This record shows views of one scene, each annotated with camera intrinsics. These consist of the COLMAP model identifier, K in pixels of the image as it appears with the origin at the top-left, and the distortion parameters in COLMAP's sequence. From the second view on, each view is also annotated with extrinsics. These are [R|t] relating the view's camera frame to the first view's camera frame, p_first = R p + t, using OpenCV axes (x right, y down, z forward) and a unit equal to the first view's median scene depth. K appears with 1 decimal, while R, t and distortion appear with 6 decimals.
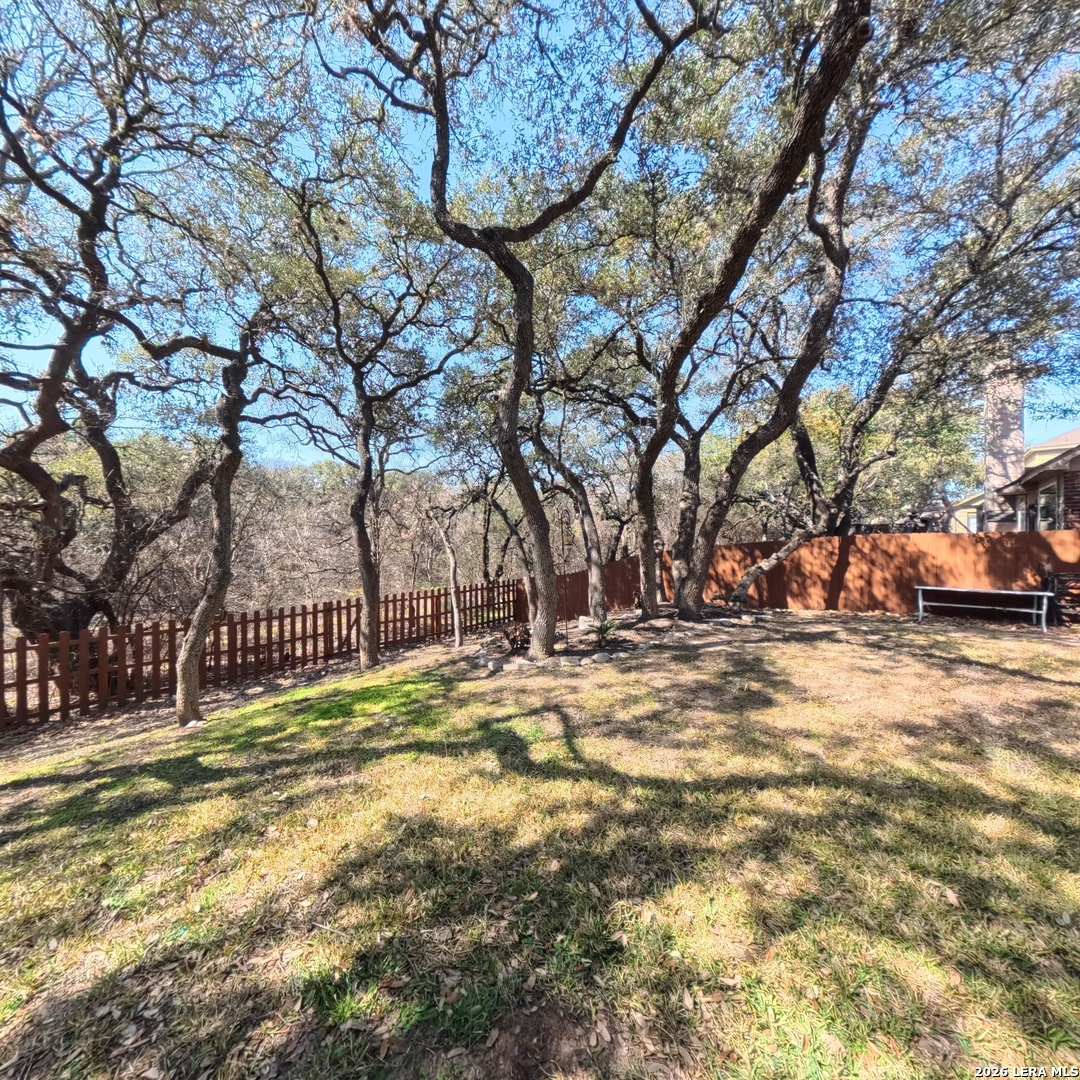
lens RADIAL K [[404.9, 0, 540.0], [0, 404.9, 540.0], [0, 0, 1]] dist [-0.024872, 0.001018]
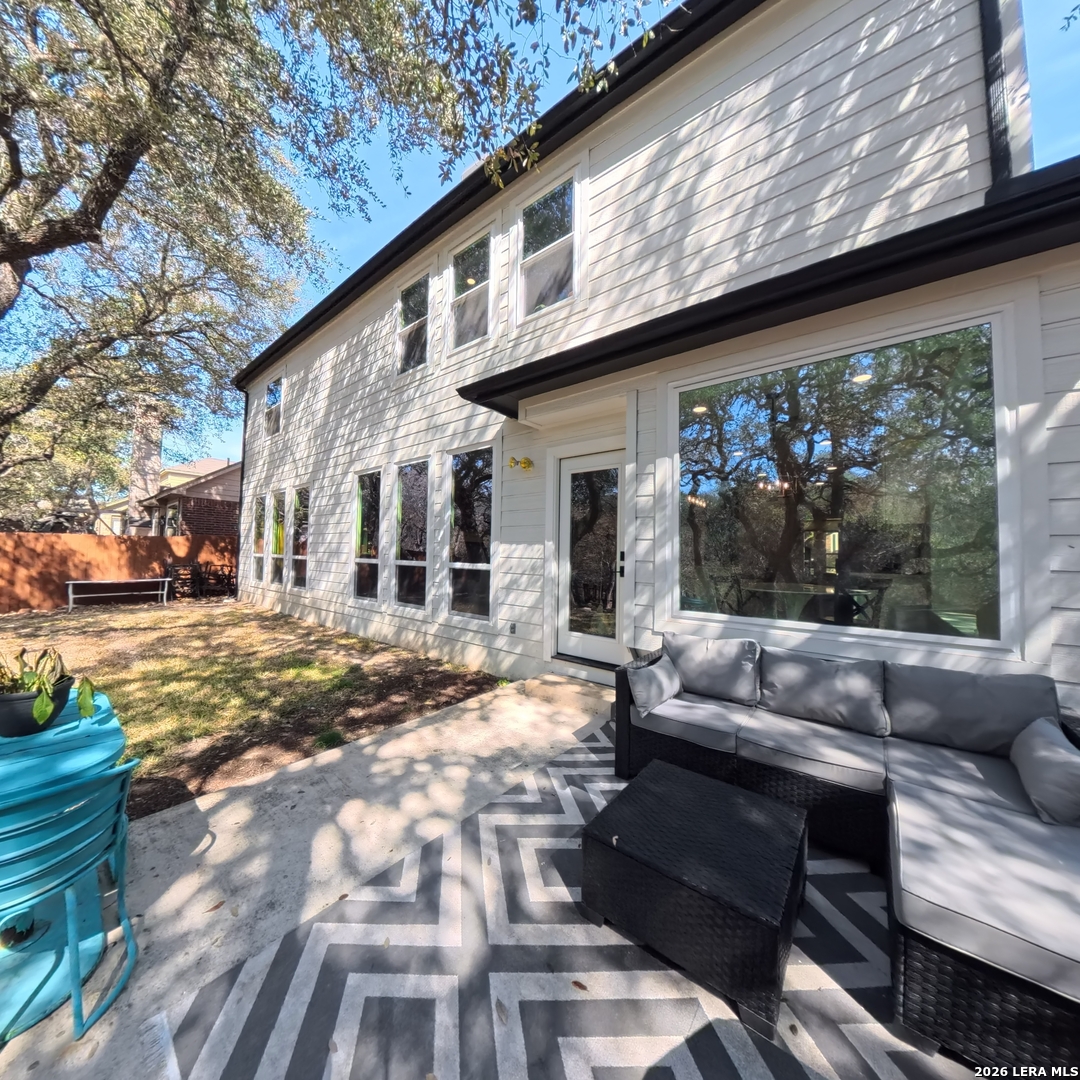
lens RADIAL K [[404.9, 0, 540.0], [0, 404.9, 540.0], [0, 0, 1]] dist [-0.024872, 0.001018]
pose [[-0.089103, 0.026641, 0.995666, -0.264911], [-0.023920, 0.999297, -0.028879, 0.000534], [-0.995735, -0.026390, -0.088403, -0.222428]]
